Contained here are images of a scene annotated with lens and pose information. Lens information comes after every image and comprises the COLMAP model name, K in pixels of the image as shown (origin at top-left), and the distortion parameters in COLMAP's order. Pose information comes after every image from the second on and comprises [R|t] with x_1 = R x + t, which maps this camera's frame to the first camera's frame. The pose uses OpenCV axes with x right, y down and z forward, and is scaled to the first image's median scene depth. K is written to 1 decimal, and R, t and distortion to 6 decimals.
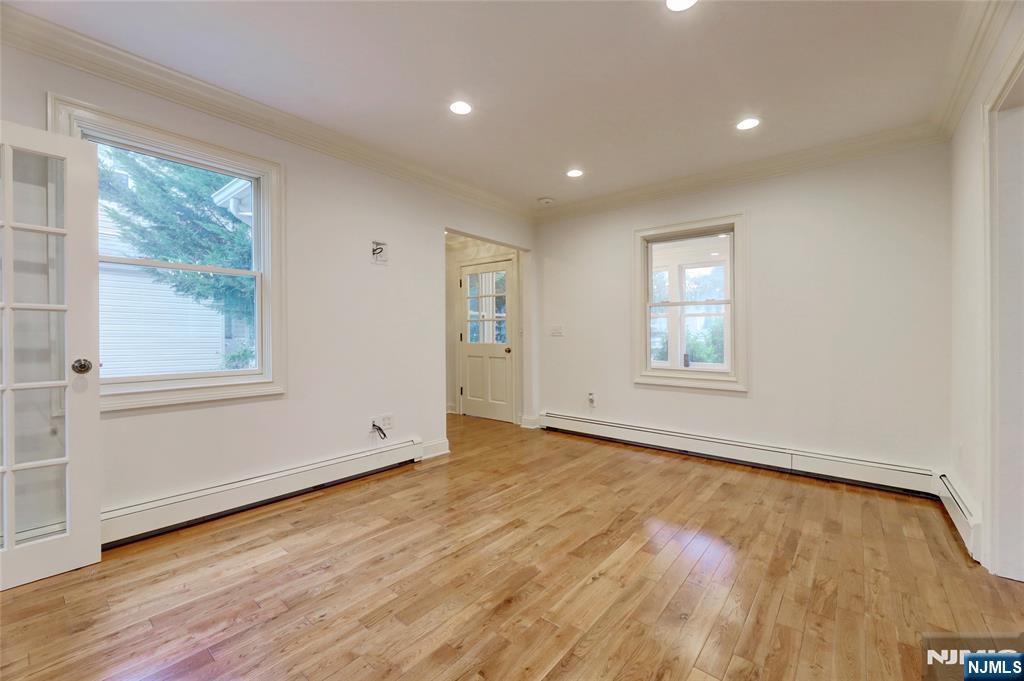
lens RADIAL K [[417.8, 0, 518.7], [0, 417.8, 338.2], [0, 0, 1]] dist [0.001204, -0.001025]
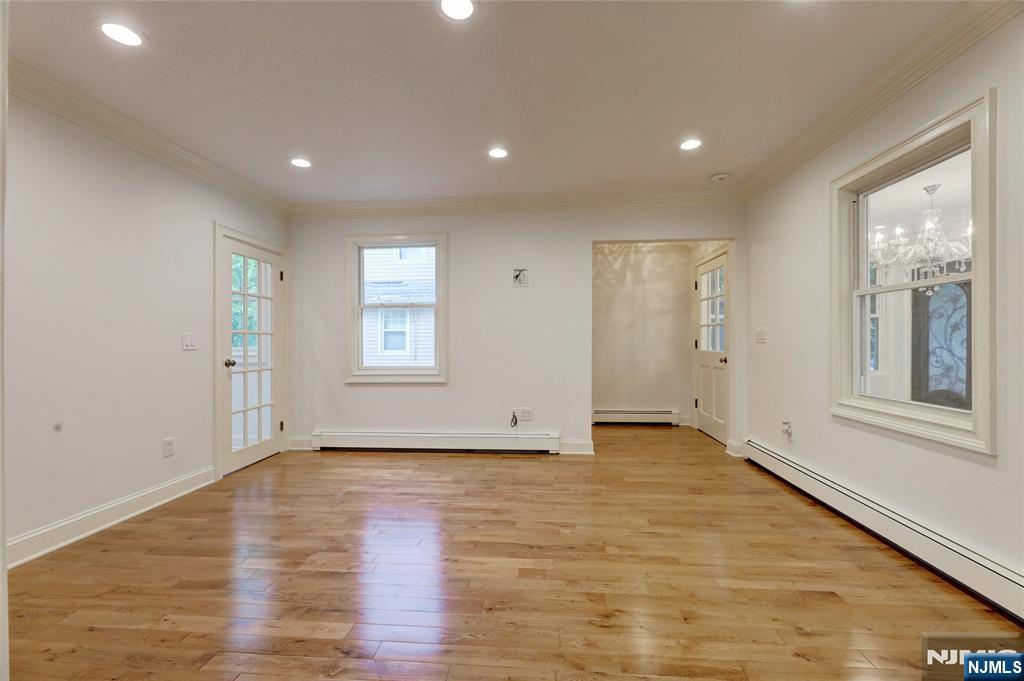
lens RADIAL K [[417.8, 0, 524.9], [0, 417.8, 344.3], [0, 0, 1]] dist [0.001204, -0.001025]
pose [[0.575410, -0.002937, -0.817860, 0.701020], [0.004230, 0.999991, -0.000615, -0.005206], [0.817854, -0.003106, 0.575417, 0.296390]]
